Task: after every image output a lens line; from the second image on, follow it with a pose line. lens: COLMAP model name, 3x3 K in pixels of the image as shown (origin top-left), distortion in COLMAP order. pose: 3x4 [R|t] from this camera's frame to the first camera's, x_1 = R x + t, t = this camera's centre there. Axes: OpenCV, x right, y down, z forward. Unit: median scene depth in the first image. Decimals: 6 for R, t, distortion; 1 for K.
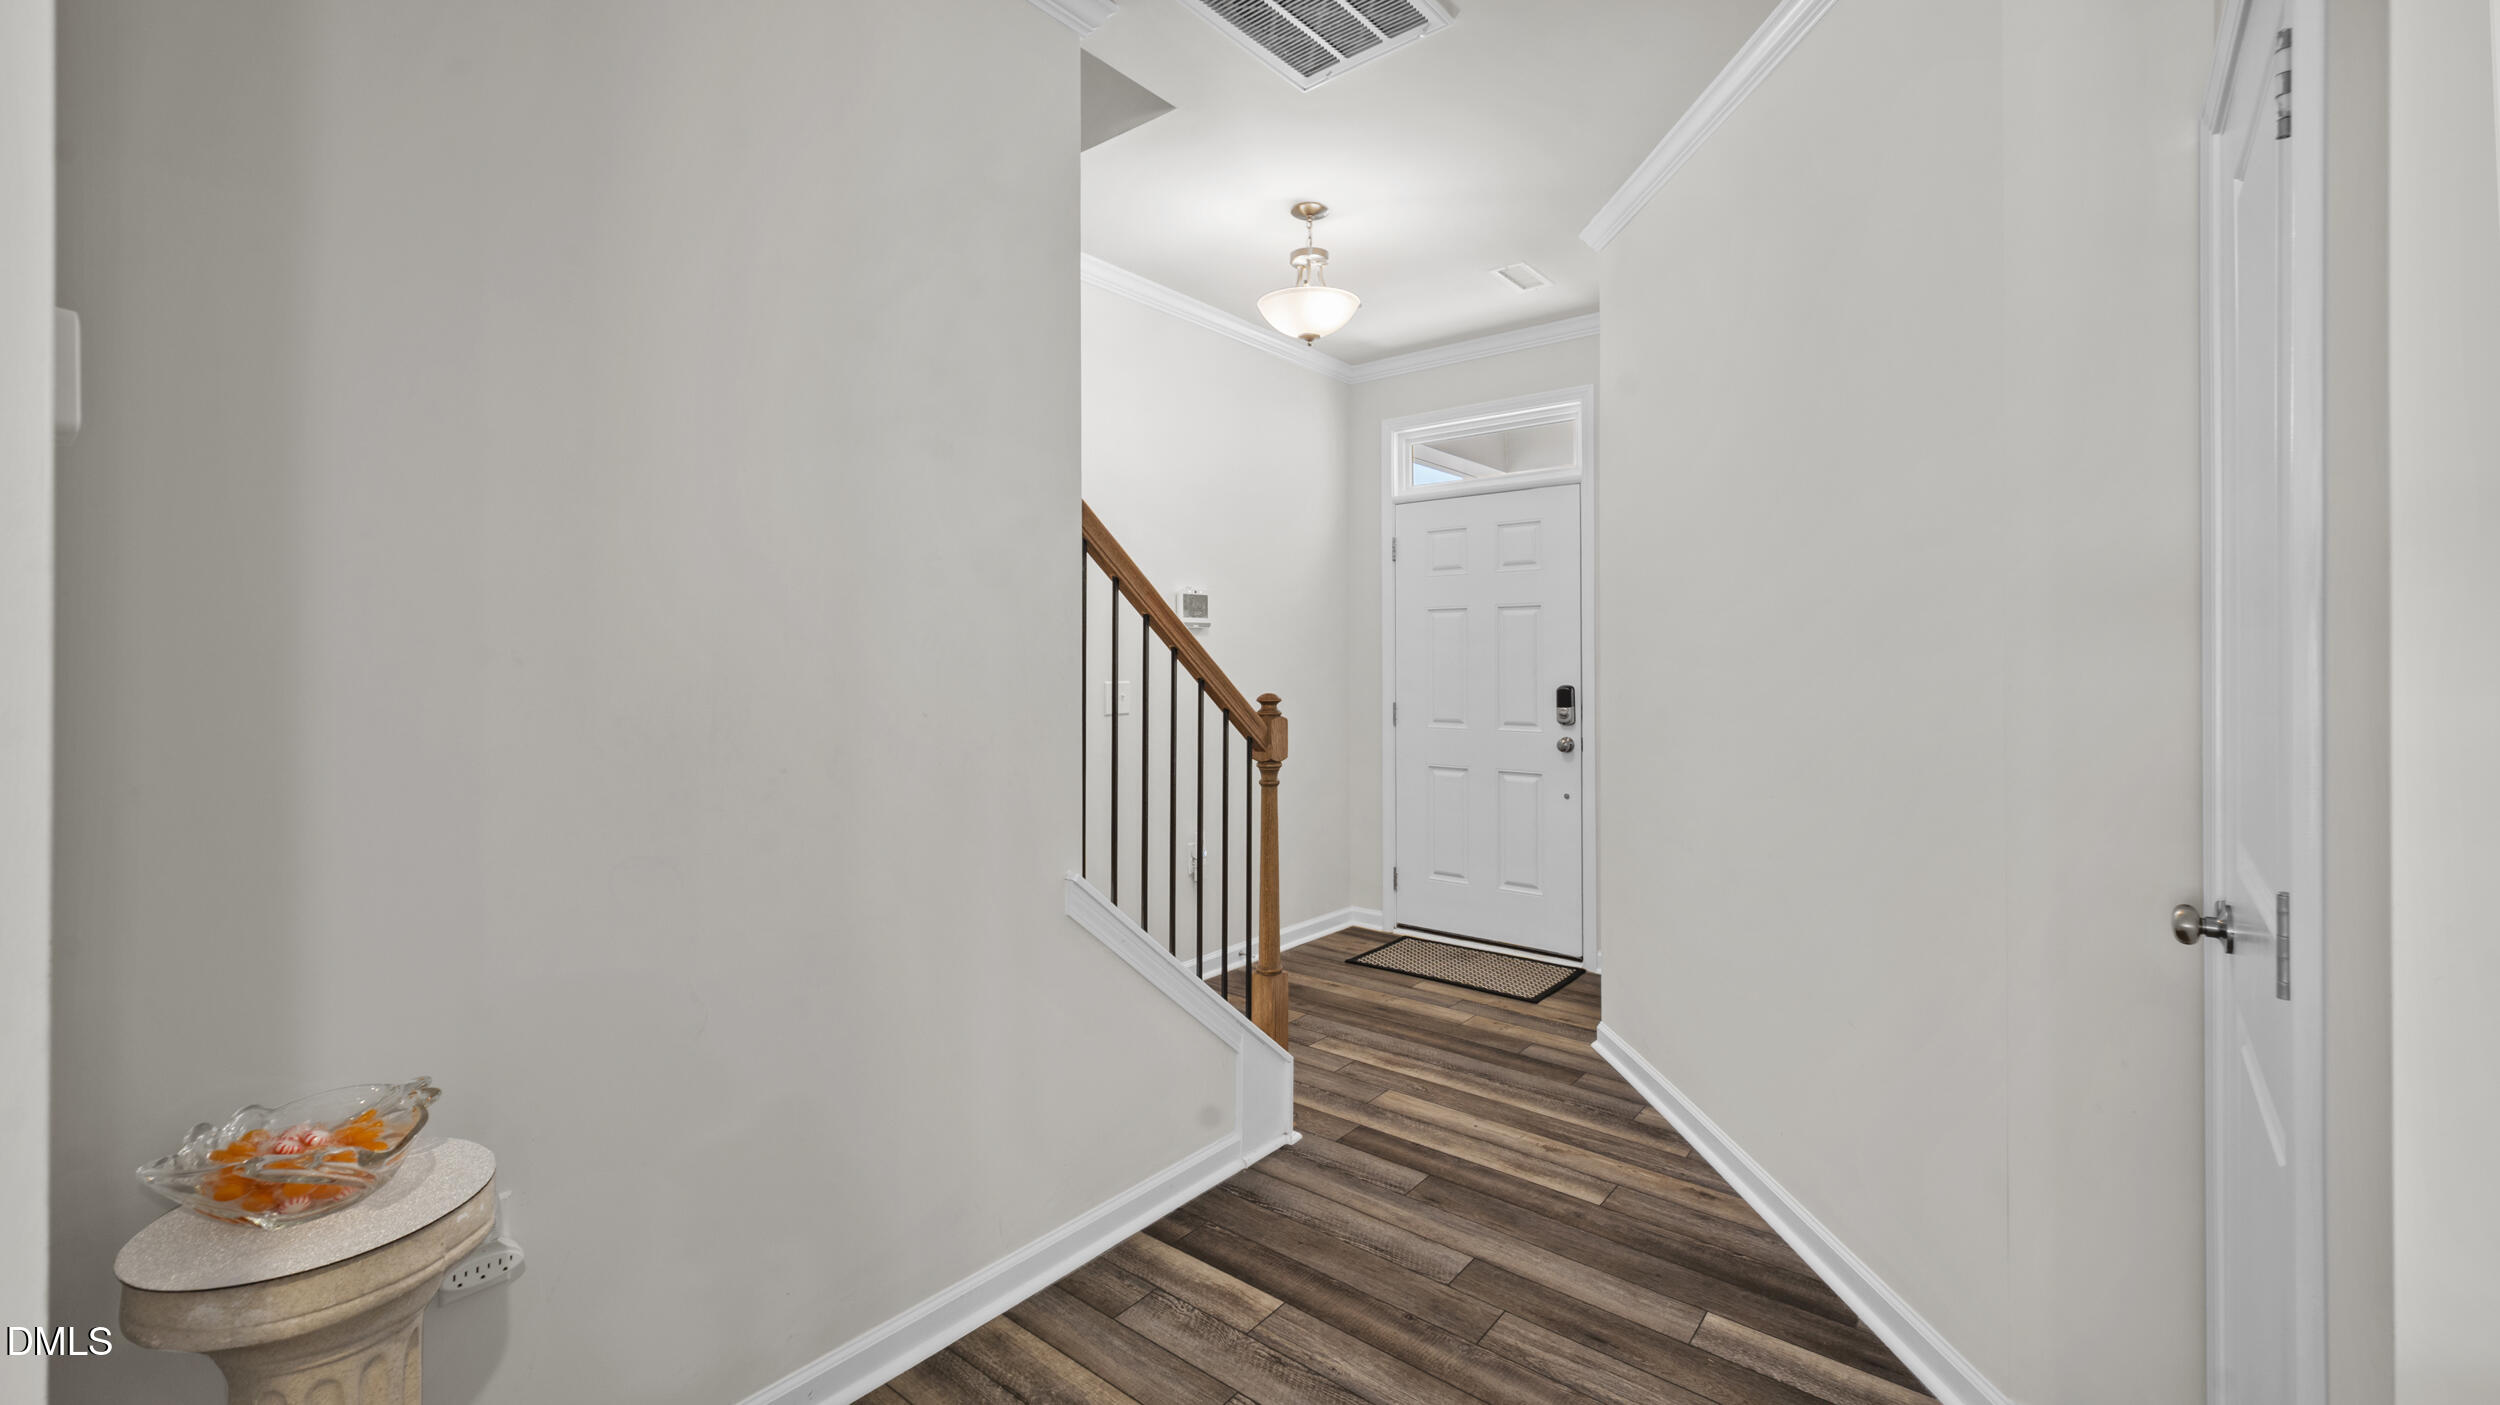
lens RADIAL K [[1000.9, 0, 1251.4], [0, 1000.9, 680.6], [0, 0, 1]] dist [-0.000301, 0.000051]
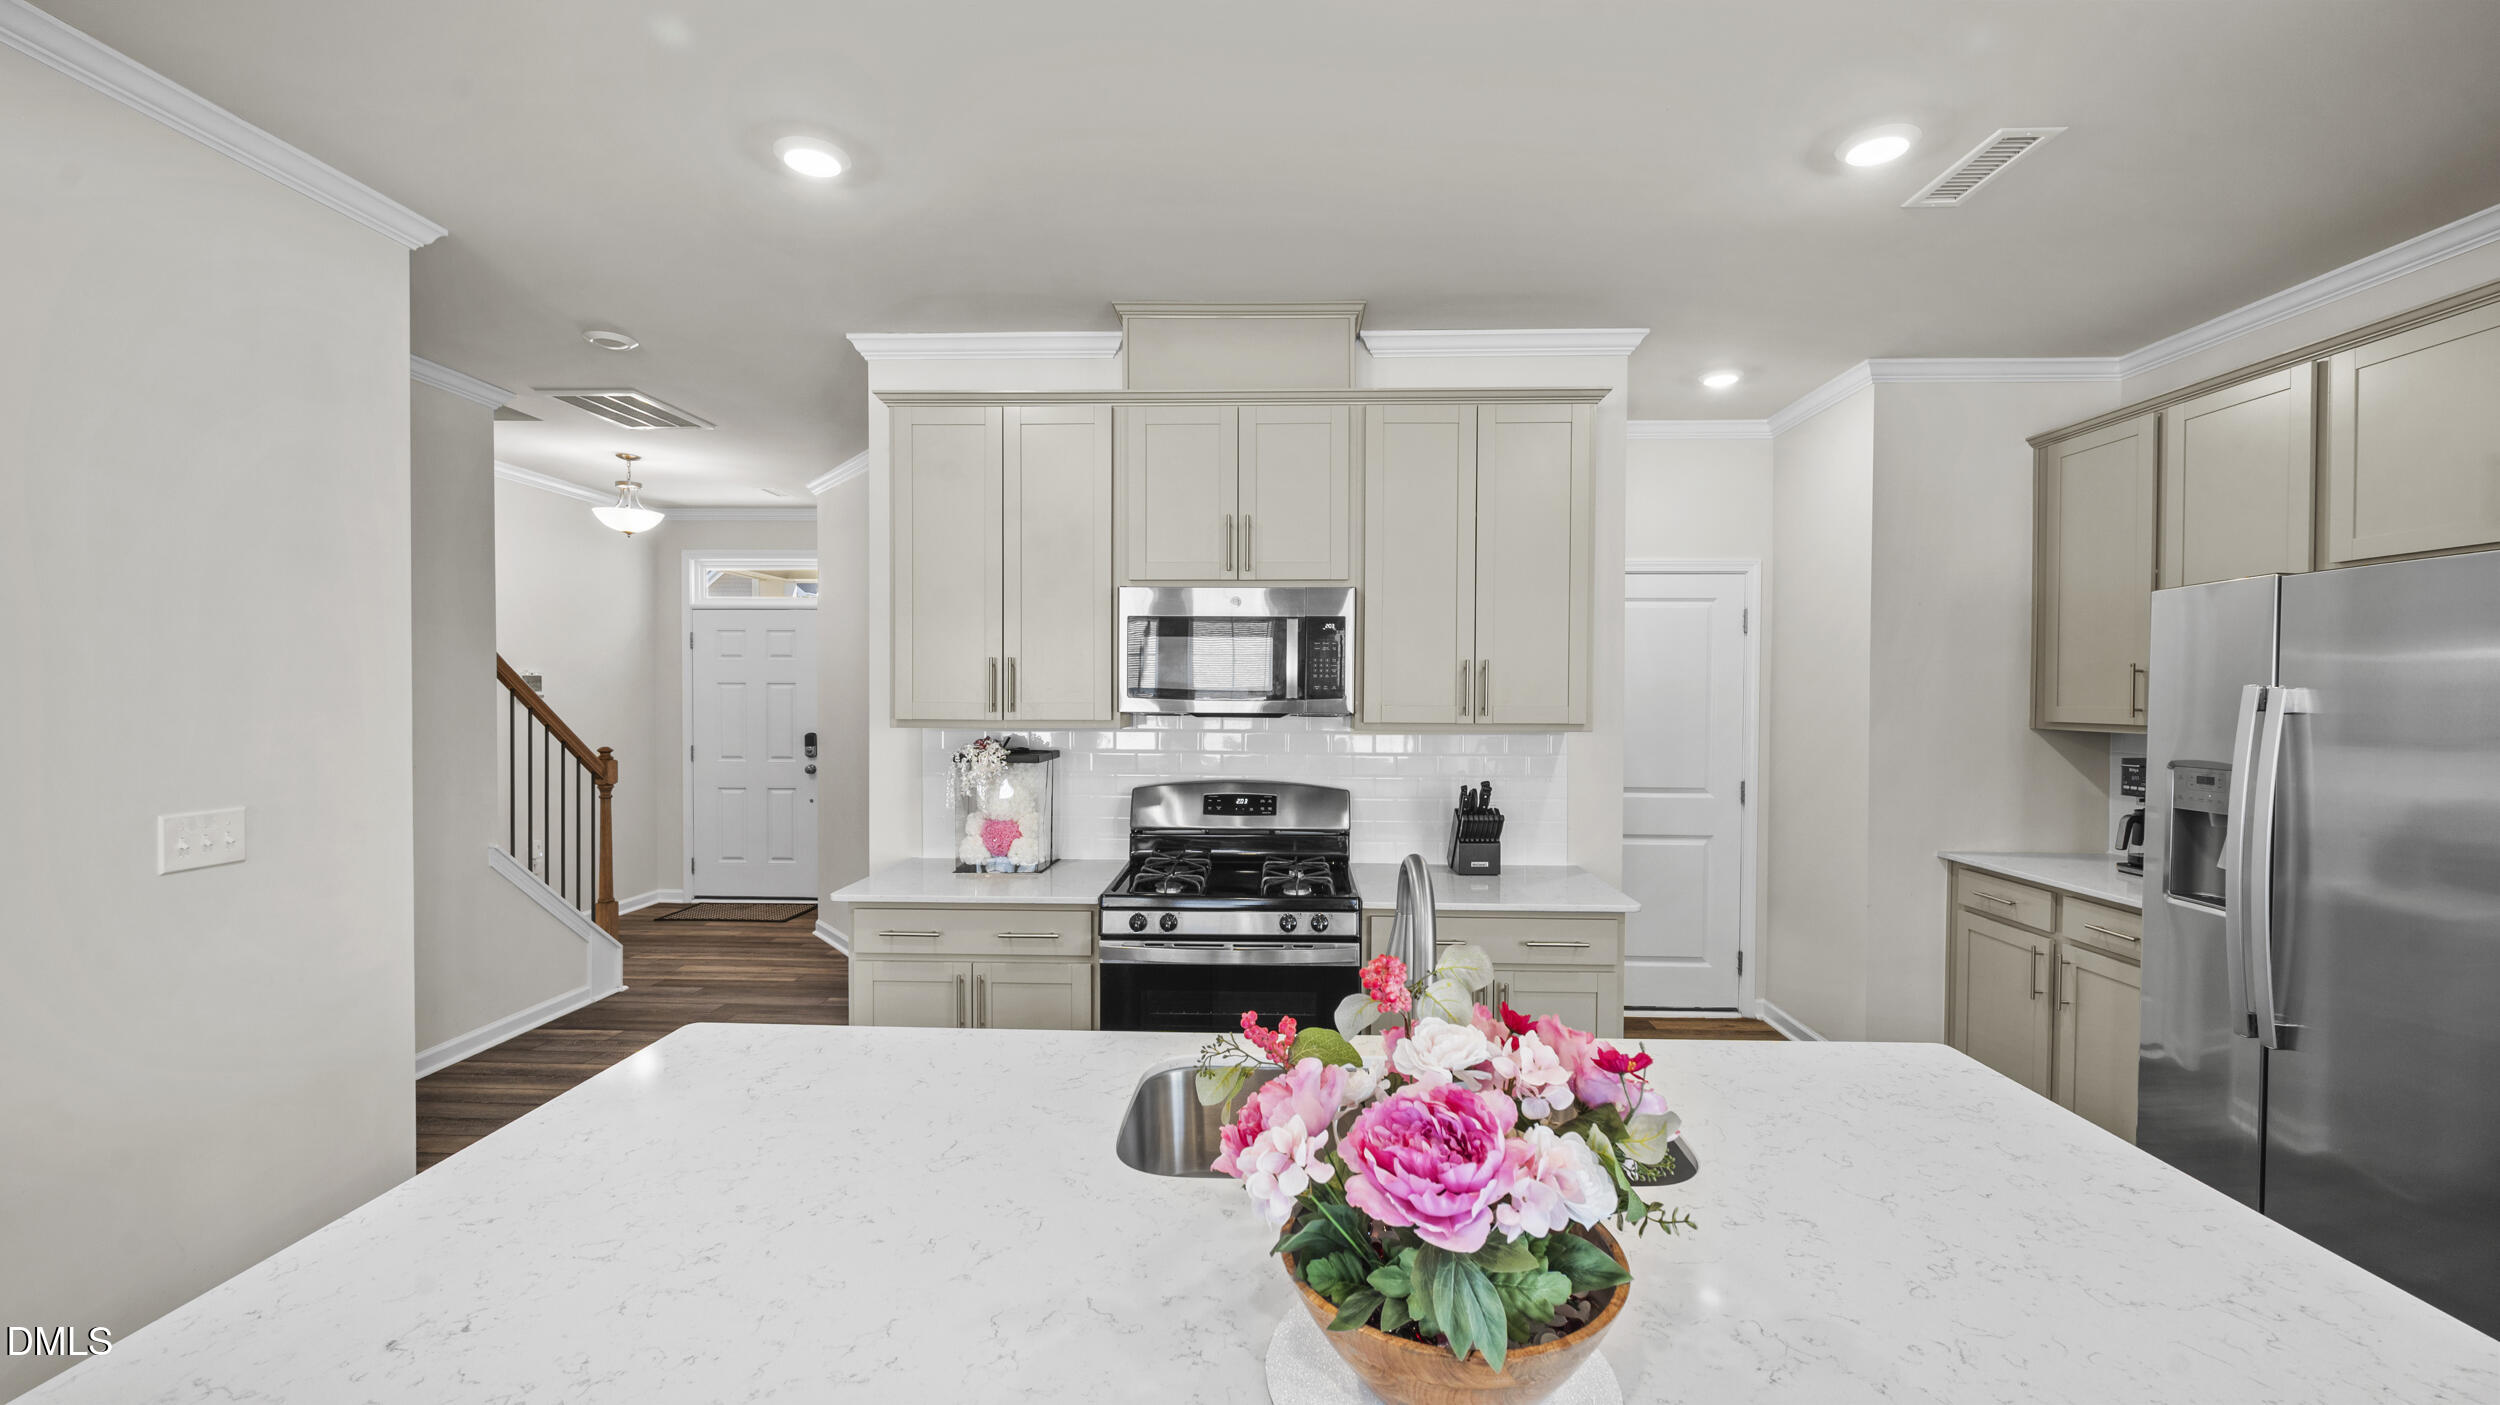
lens RADIAL K [[1000.9, 0, 1266.8], [0, 1000.9, 706.9], [0, 0, 1]] dist [-0.000301, 0.000051]
pose [[0.796643, -0.002705, 0.604444, -0.121543], [0.001238, 0.999995, 0.002843, -0.062474], [-0.604449, -0.001516, 0.796642, -1.137645]]
